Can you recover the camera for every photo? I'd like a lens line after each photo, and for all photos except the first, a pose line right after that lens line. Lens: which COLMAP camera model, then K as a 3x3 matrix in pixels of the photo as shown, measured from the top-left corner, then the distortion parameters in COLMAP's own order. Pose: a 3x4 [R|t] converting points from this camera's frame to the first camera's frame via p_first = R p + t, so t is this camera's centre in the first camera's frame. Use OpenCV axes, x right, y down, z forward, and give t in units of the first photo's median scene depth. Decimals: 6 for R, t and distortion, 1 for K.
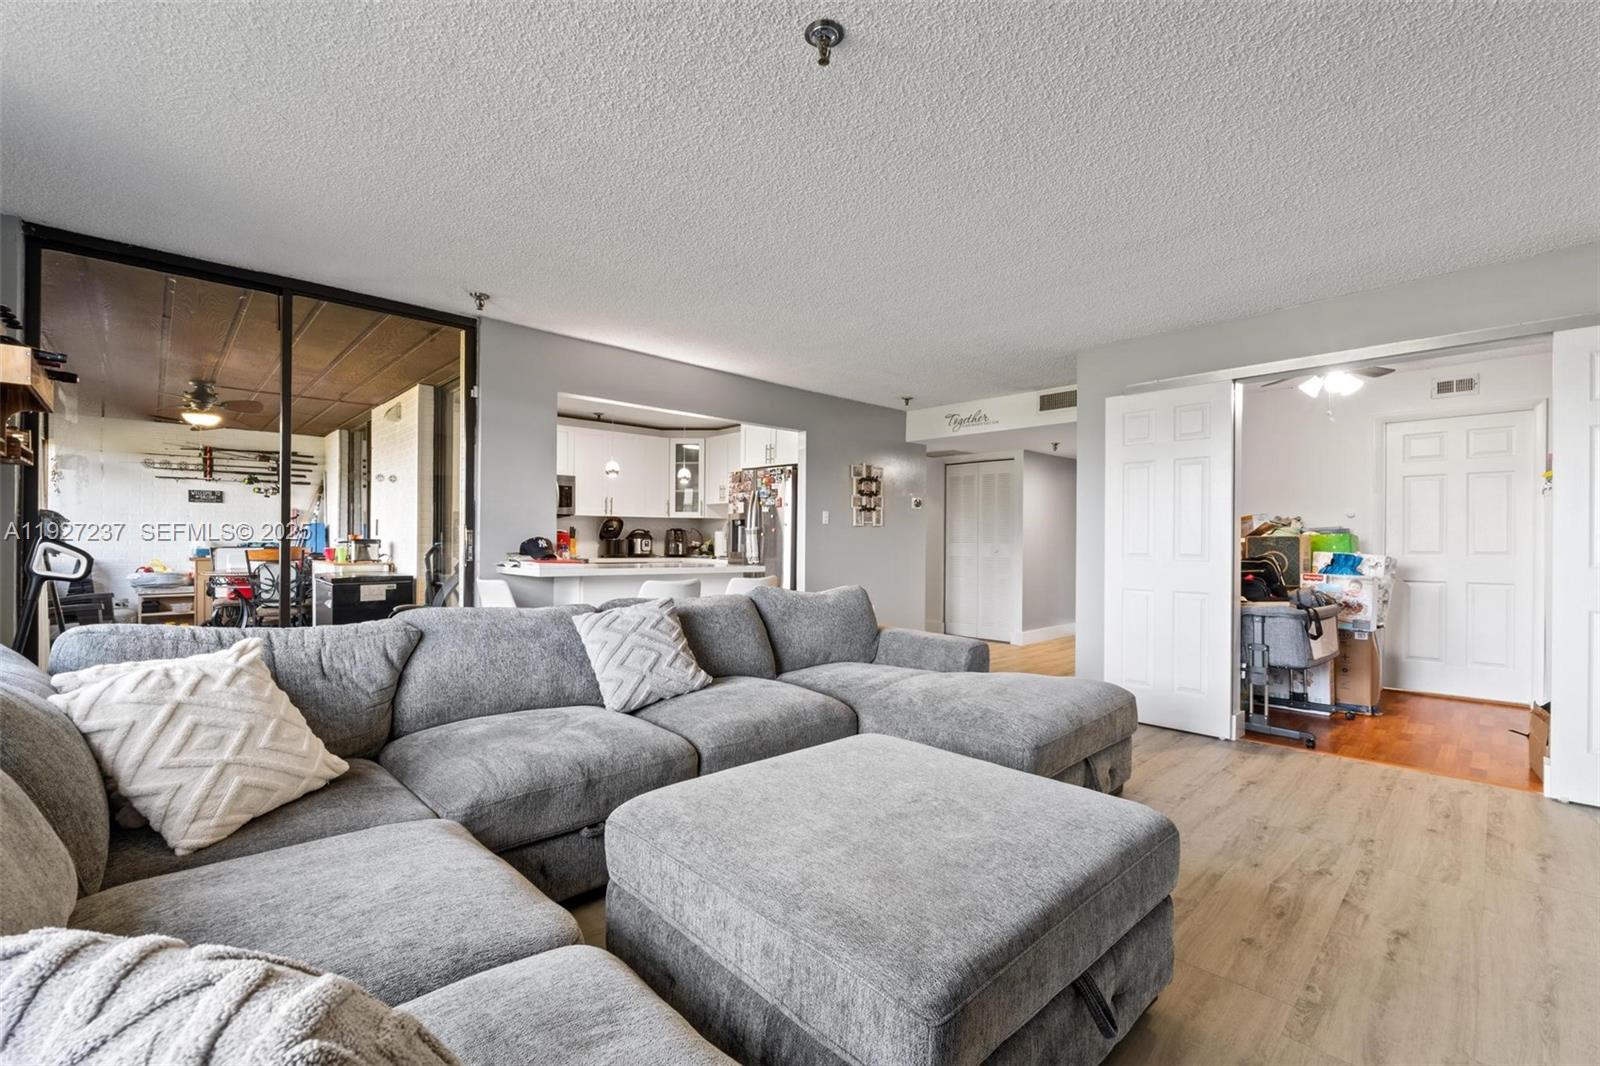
lens RADIAL K [[686.6, 0, 787.7], [0, 686.6, 534.5], [0, 0, 1]] dist [-0.002308, -0.000914]
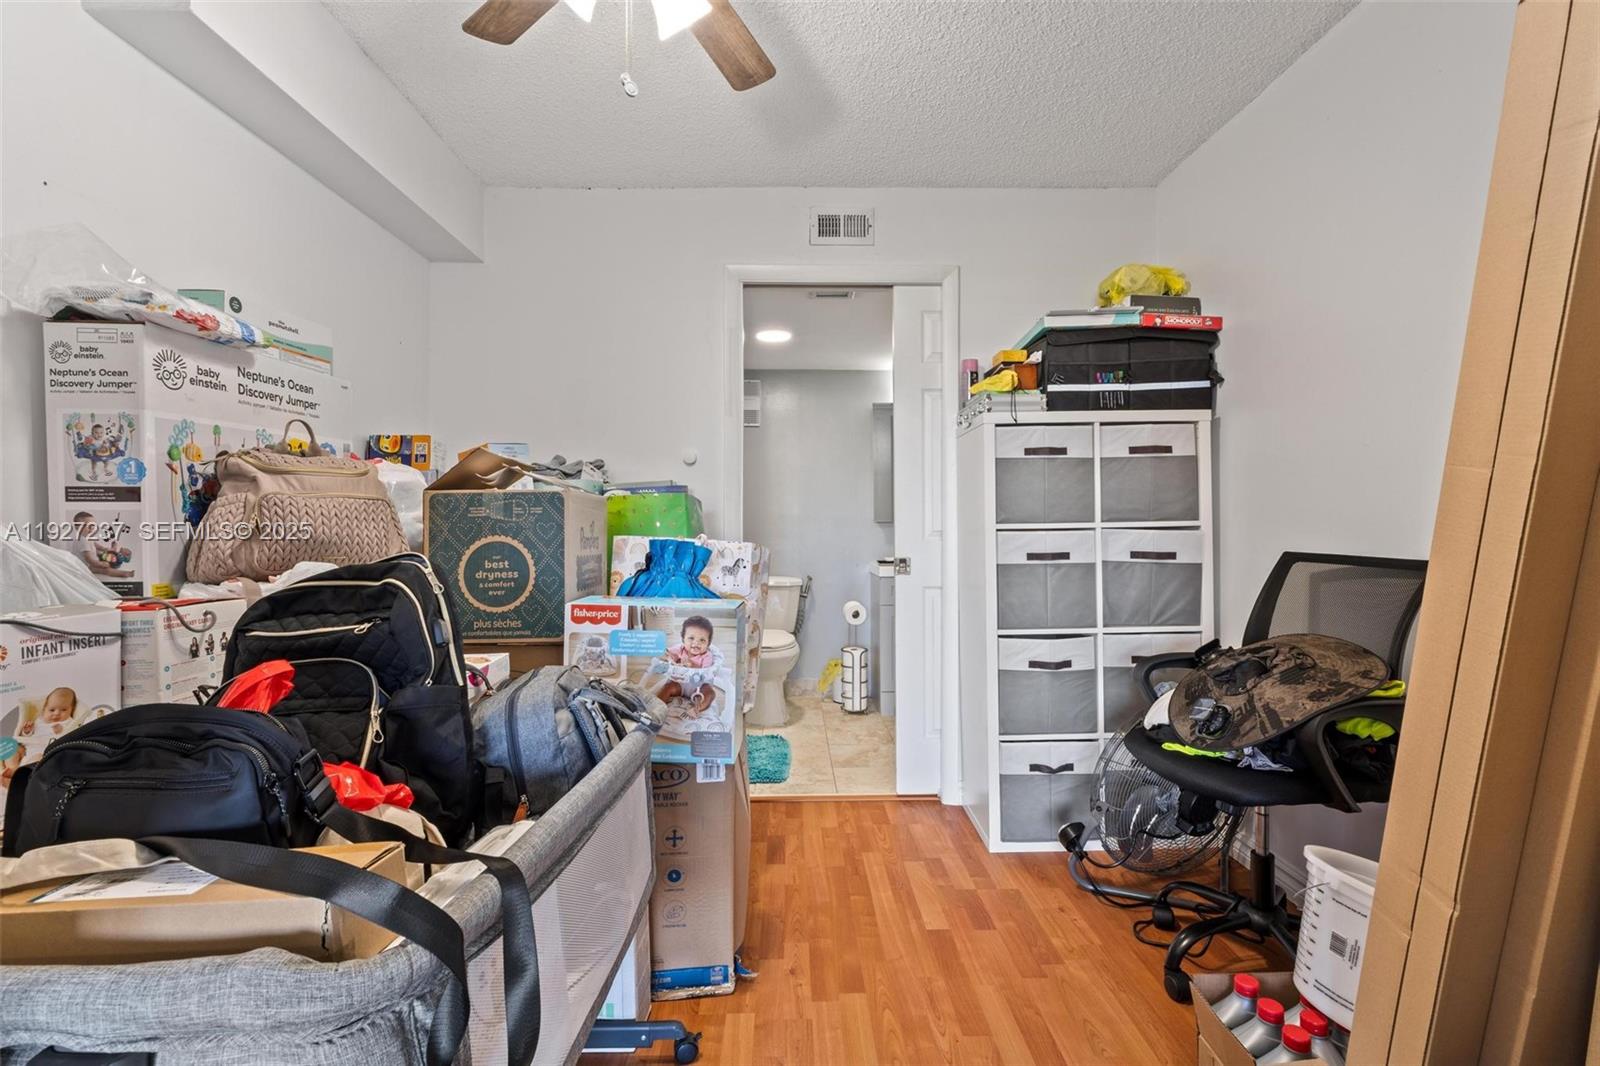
lens RADIAL K [[686.6, 0, 812.1], [0, 686.6, 535.5], [0, 0, 1]] dist [-0.002308, -0.000914]
pose [[0.657298, -0.010975, 0.753551, 0.575295], [-0.000230, 0.999891, 0.014763, 0.020048], [-0.753631, -0.009877, 0.657224, 0.691791]]
